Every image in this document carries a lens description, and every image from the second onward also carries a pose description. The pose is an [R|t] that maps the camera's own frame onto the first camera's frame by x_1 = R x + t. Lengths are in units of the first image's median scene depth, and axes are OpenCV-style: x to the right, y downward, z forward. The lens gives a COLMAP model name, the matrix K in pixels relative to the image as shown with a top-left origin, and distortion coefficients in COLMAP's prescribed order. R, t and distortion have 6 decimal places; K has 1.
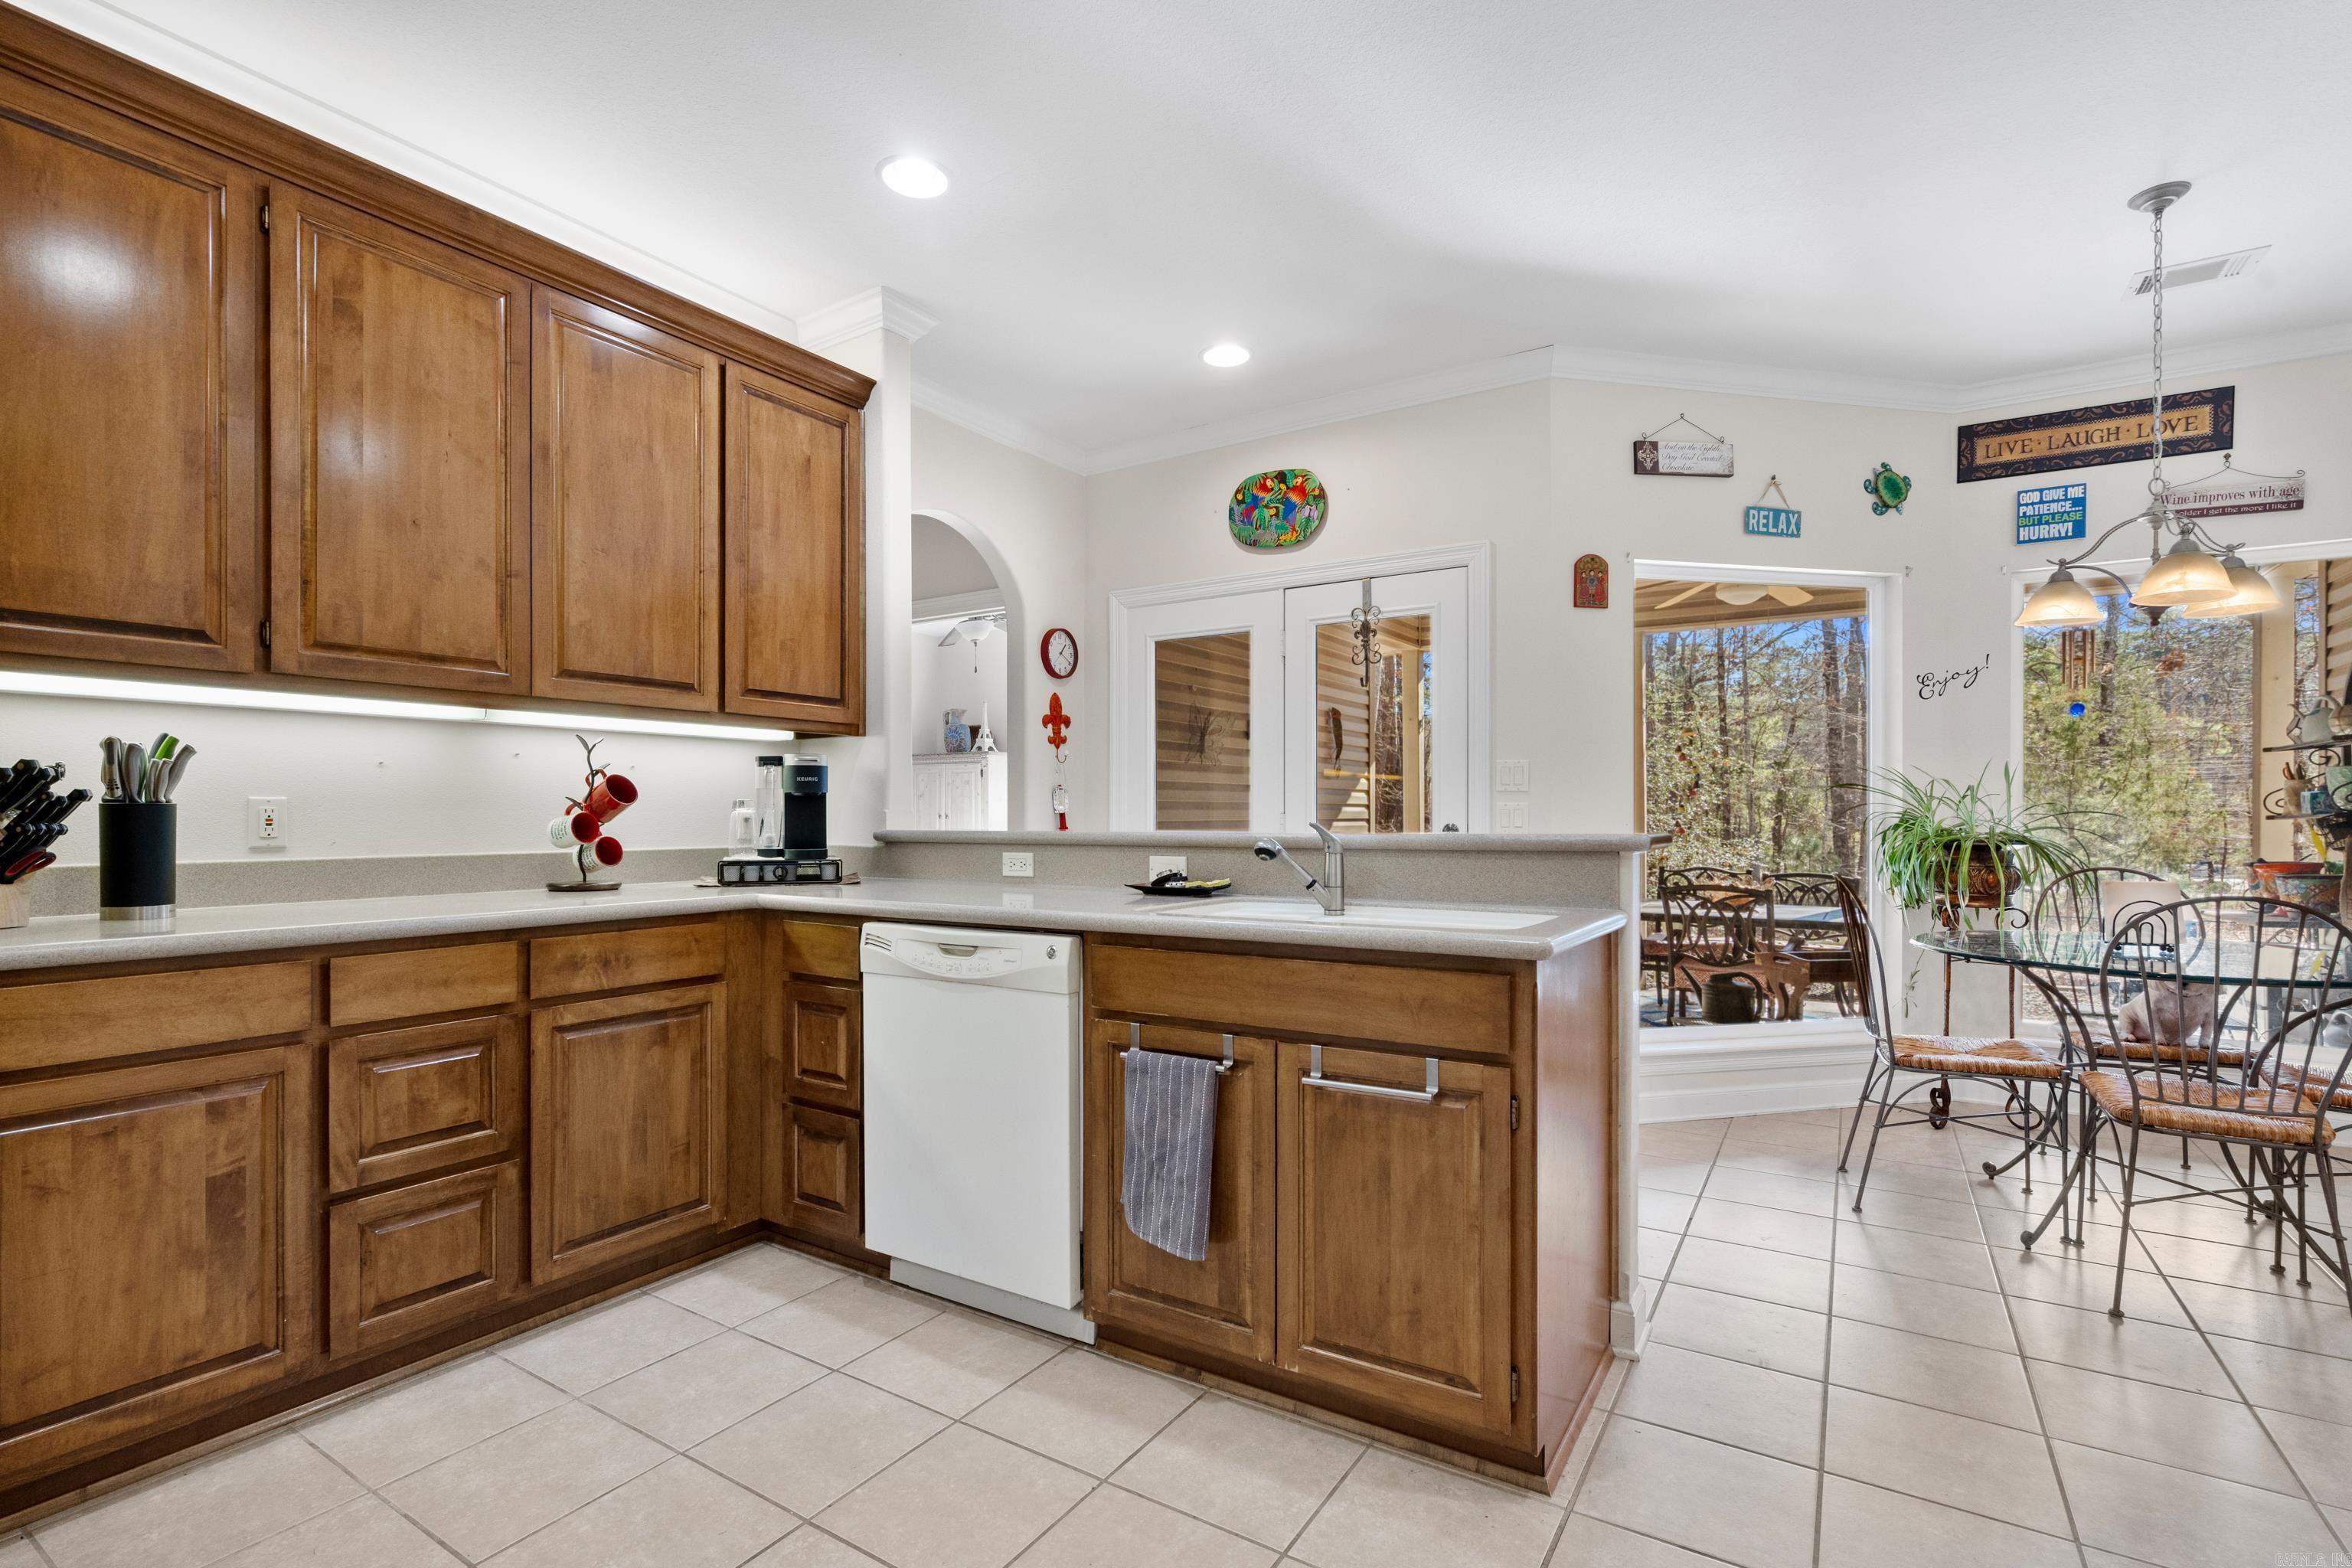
lens RADIAL K [[1055.8, 0, 1171.0], [0, 1055.8, 786.0], [0, 0, 1]] dist [-0.004566, 0.000194]
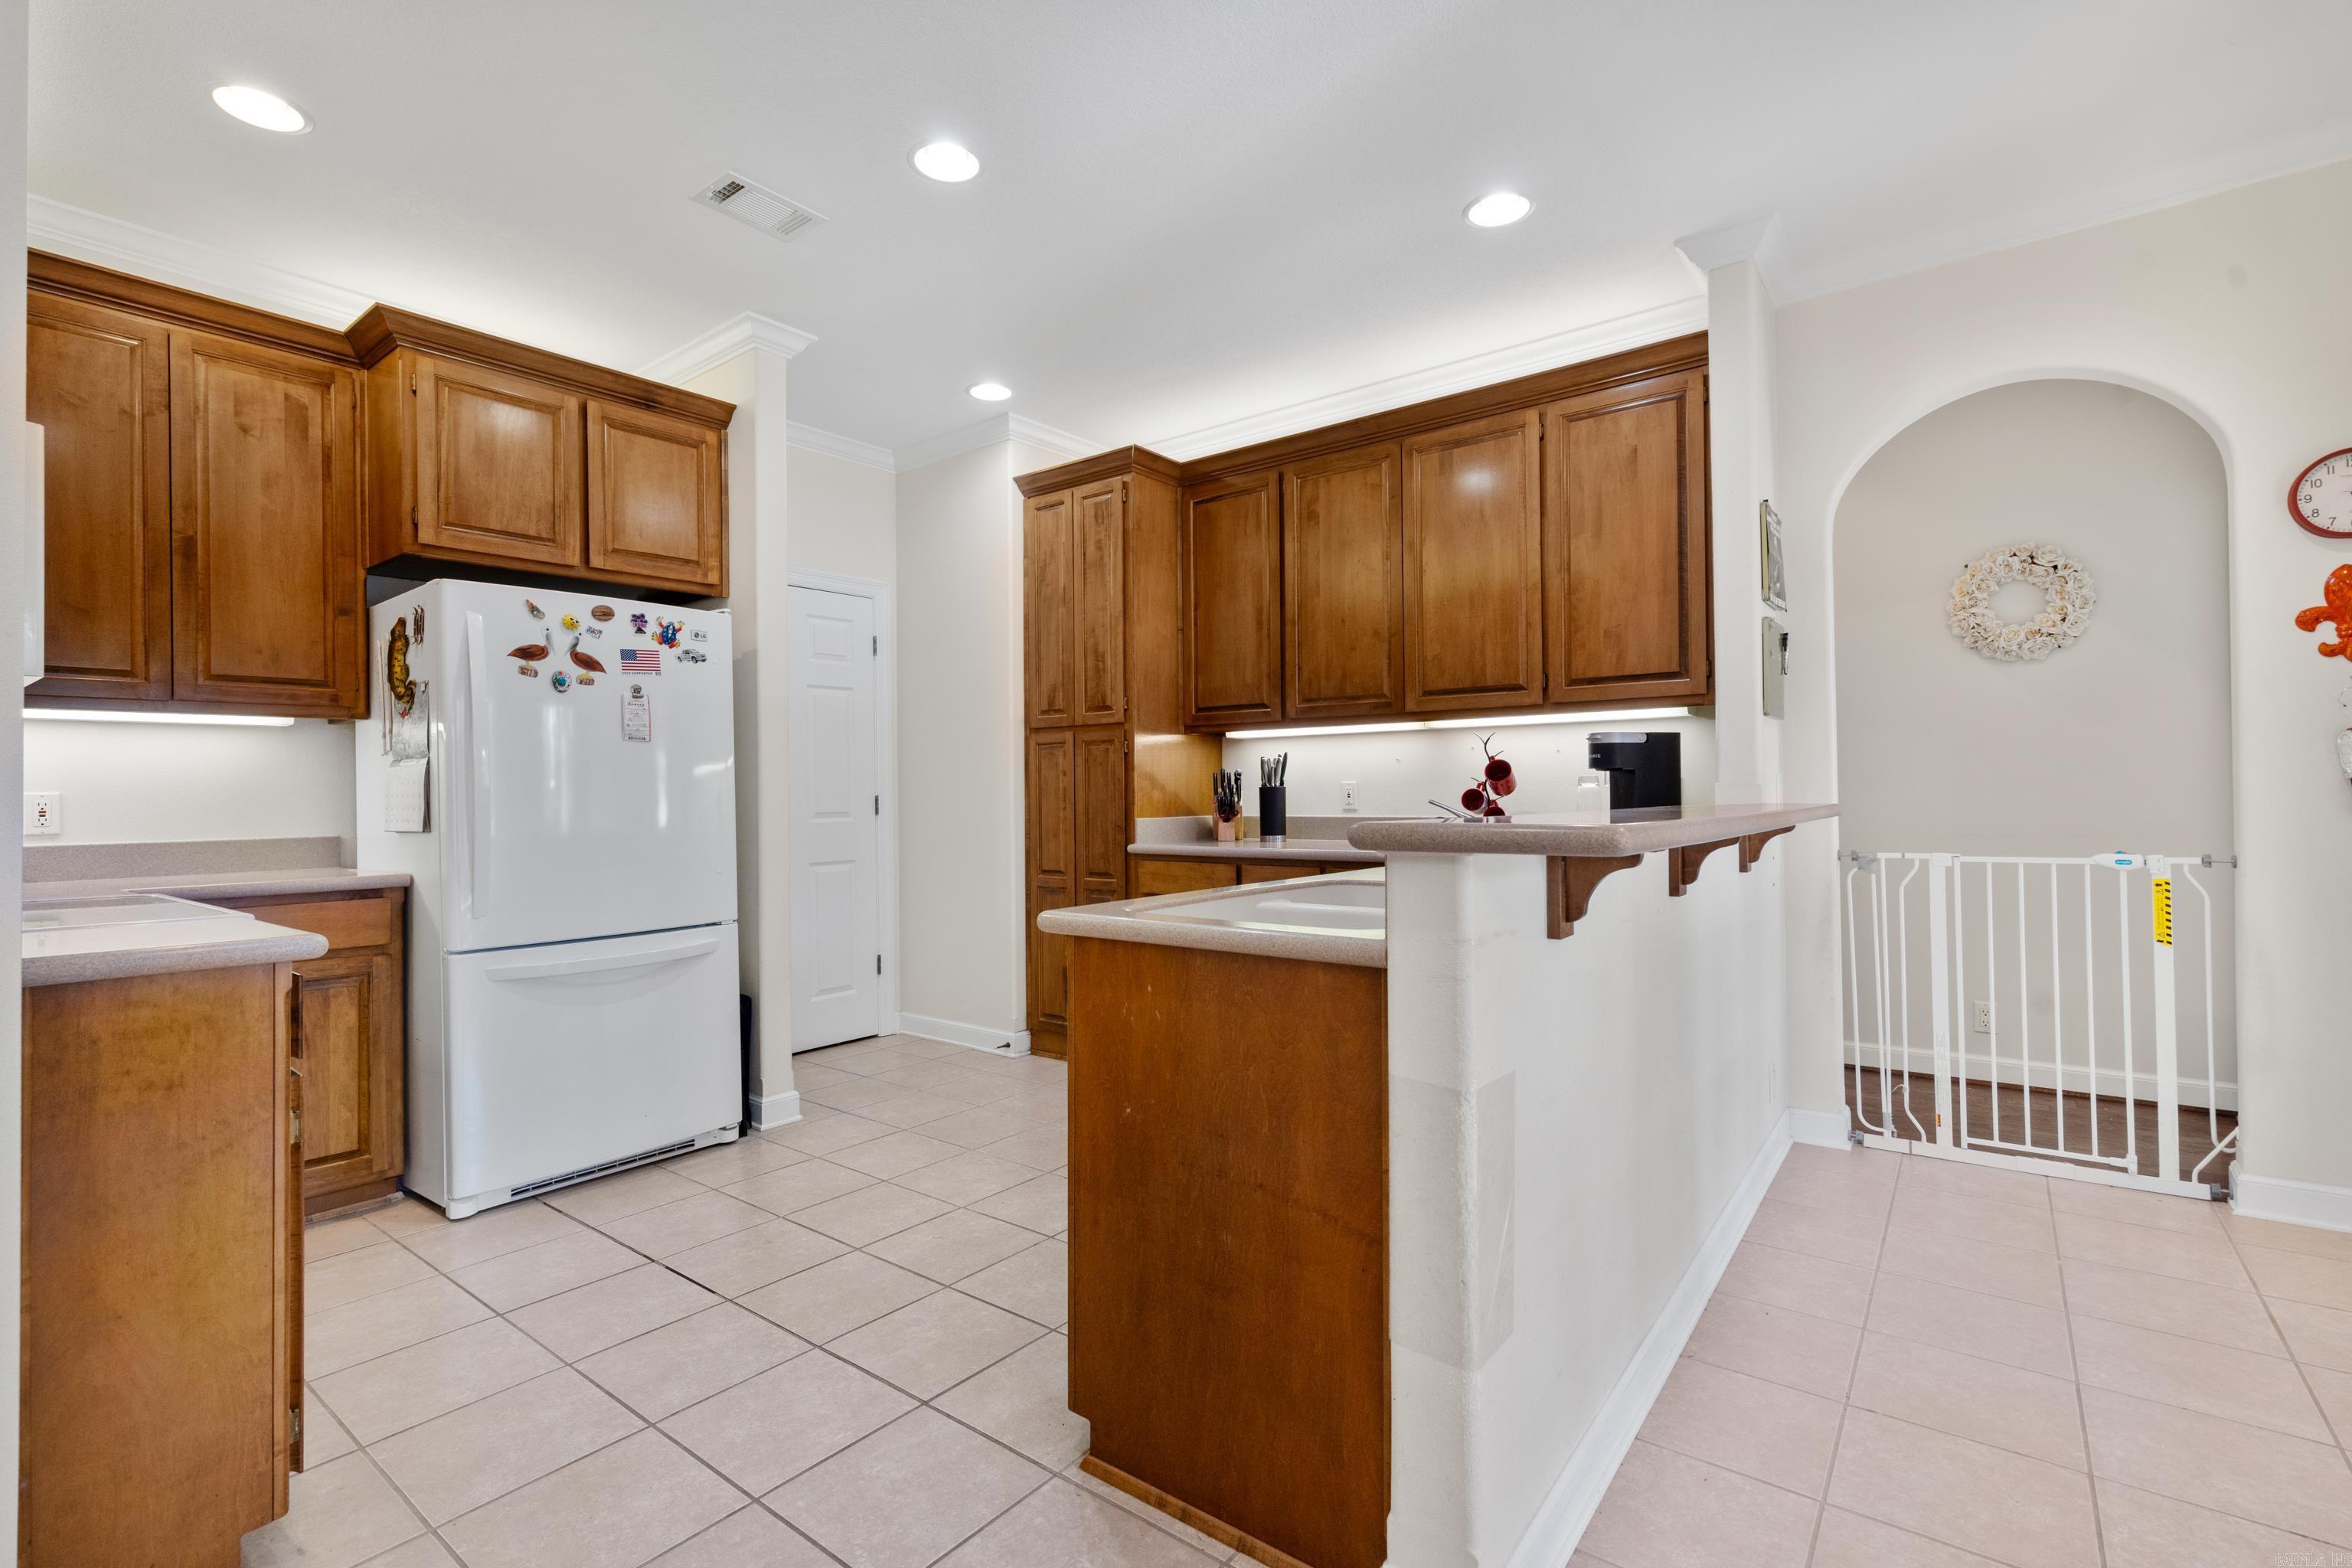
lens RADIAL K [[1055.8, 0, 1171.0], [0, 1055.8, 786.0], [0, 0, 1]] dist [-0.004566, 0.000194]
pose [[-0.078149, -0.010805, -0.996883, 0.887299], [0.037422, 0.999205, -0.013764, 0.027662], [0.996239, -0.038382, -0.077682, 0.736793]]
